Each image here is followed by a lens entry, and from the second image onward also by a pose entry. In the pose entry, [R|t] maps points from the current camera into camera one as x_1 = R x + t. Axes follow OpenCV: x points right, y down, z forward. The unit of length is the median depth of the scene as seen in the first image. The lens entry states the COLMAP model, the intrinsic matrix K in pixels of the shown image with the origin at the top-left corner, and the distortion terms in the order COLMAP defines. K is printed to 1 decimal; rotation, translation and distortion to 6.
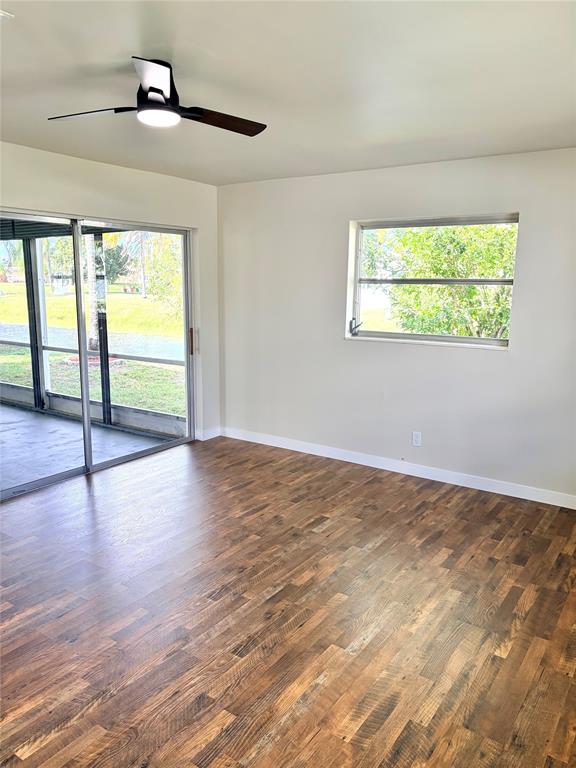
lens RADIAL K [[578.3, 0, 287.7], [0, 578.3, 382.0], [0, 0, 1]] dist [0.041194, -0.037921]
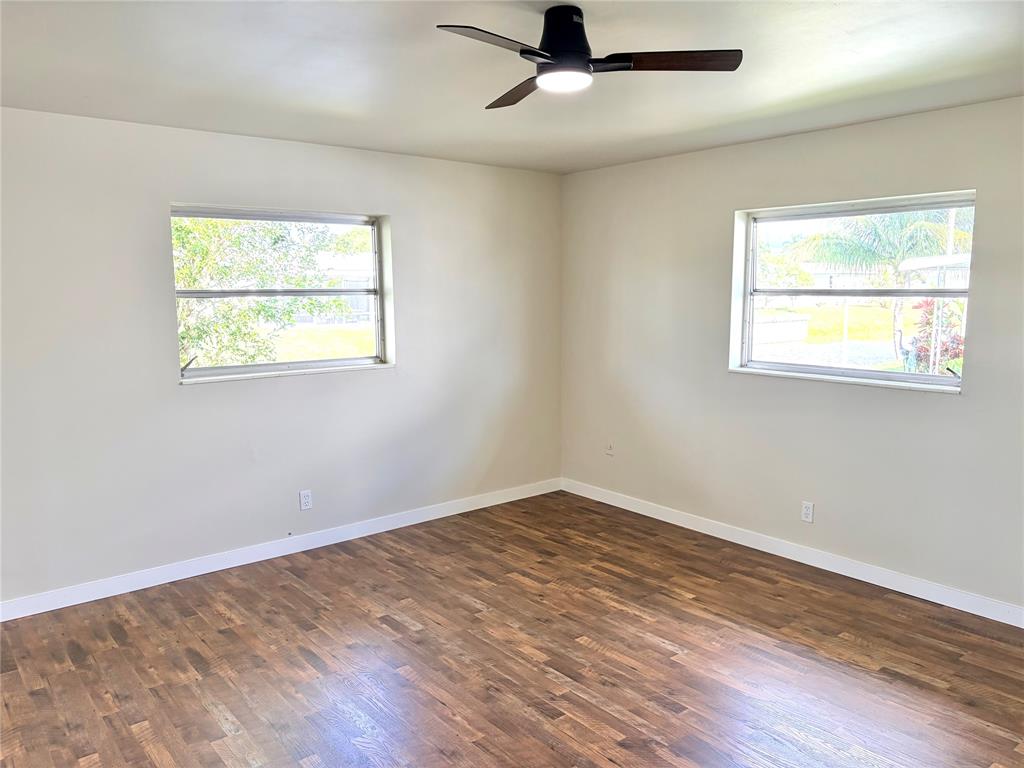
lens RADIAL K [[771.1, 0, 512.0], [0, 771.1, 383.0], [0, 0, 1]] dist [0.041194, -0.037921]
pose [[0.296449, -0.140508, 0.944656, -0.742602], [0.181706, 0.979349, 0.088646, -0.108012], [-0.937604, 0.145371, 0.315858, 0.482945]]
